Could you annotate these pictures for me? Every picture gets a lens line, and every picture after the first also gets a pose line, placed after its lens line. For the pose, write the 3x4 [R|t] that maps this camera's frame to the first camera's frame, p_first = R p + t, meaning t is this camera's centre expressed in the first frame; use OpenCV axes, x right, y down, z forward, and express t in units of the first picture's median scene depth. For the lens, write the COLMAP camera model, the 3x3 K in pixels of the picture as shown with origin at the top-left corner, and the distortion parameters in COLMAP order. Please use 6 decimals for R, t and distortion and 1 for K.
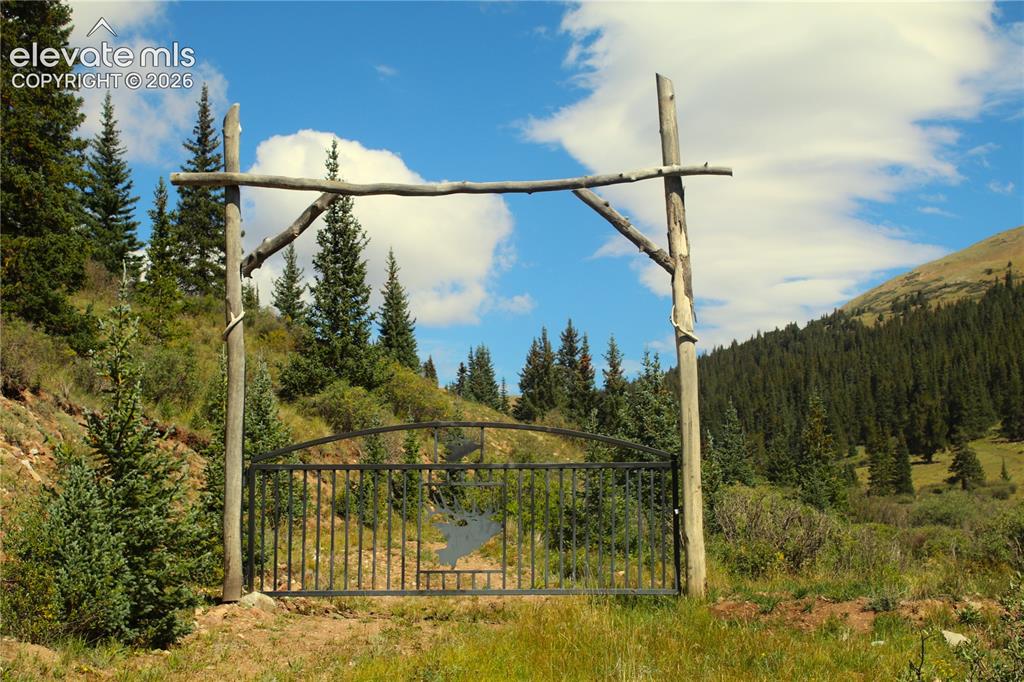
lens RADIAL K [[1723.3, 0, 512.0], [0, 1723.3, 341.0], [0, 0, 1]] dist [-0.008042, 0.075797]
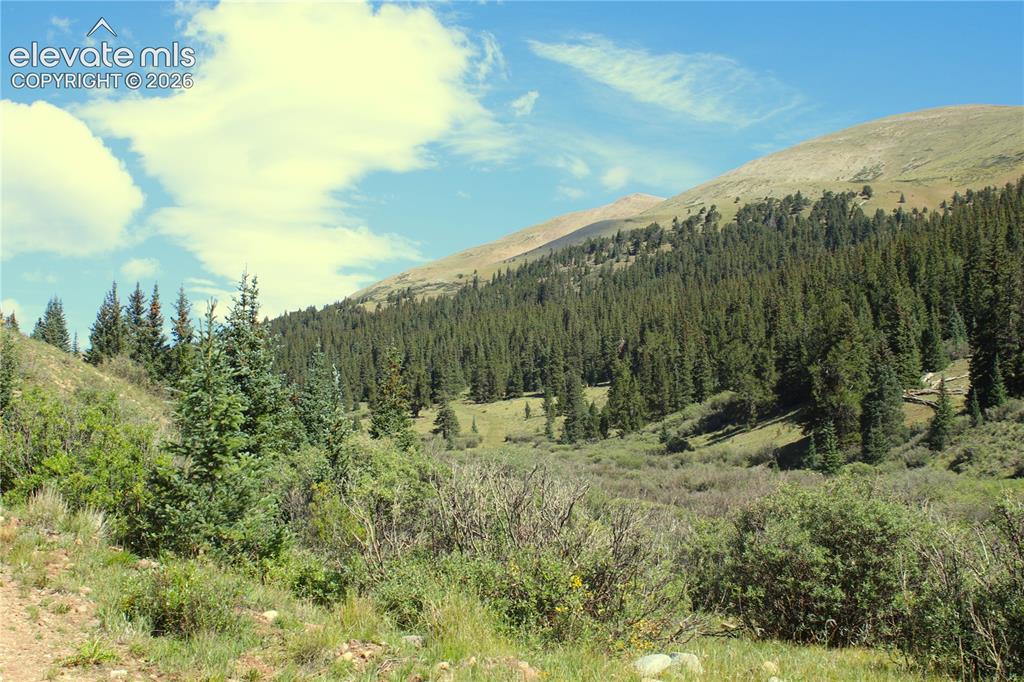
lens RADIAL K [[1147.6, 0, 455.3], [0, 1147.6, 340.8], [0, 0, 1]] dist [-0.063959, 0.009179]
pose [[0.950161, 0.053941, 0.307059, 0.002304], [-0.055892, 0.998434, -0.002444, 0.013547], [-0.306710, -0.014840, 0.951687, 0.169284]]
